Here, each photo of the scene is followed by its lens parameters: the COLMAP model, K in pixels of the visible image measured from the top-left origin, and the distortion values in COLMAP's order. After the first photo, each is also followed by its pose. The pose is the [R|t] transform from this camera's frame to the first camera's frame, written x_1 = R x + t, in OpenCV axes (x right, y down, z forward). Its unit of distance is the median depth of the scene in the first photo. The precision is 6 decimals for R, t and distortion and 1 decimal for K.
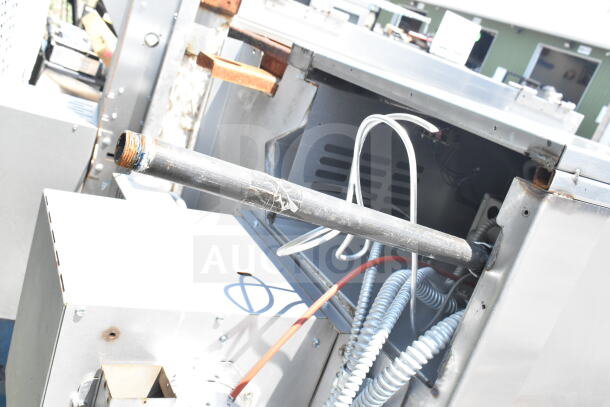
lens RADIAL K [[634.2, 0, 307.4], [0, 634.2, 203.6], [0, 0, 1]] dist [-0.031006, 0.000000]
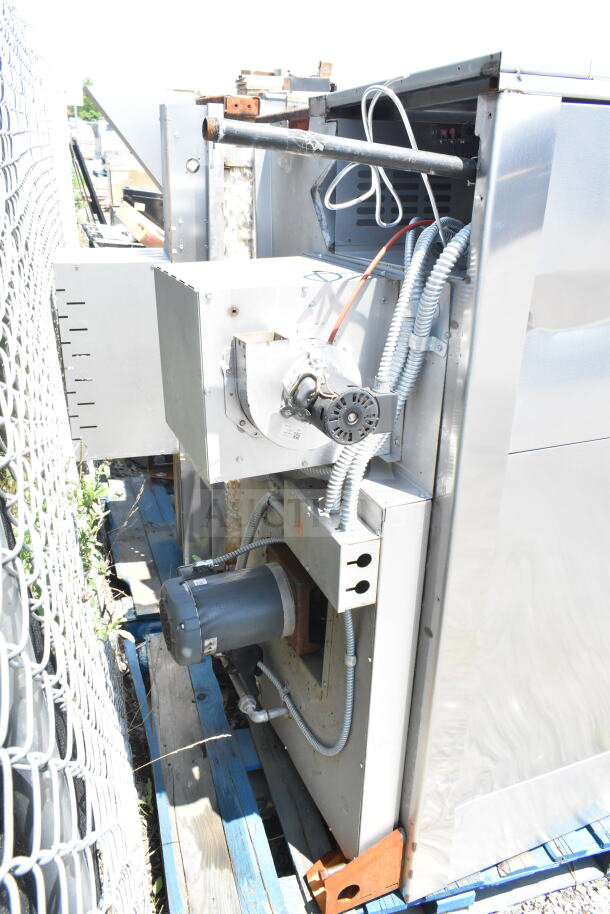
lens RADIAL K [[700.5, 0, 299.2], [0, 700.5, 460.3], [0, 0, 1]] dist [-0.033832, 0.015828]
pose [[0.949090, -0.260359, -0.177317, 0.022325], [0.280035, 0.955133, 0.096440, 0.416820], [0.144253, -0.141185, 0.979417, -0.570013]]
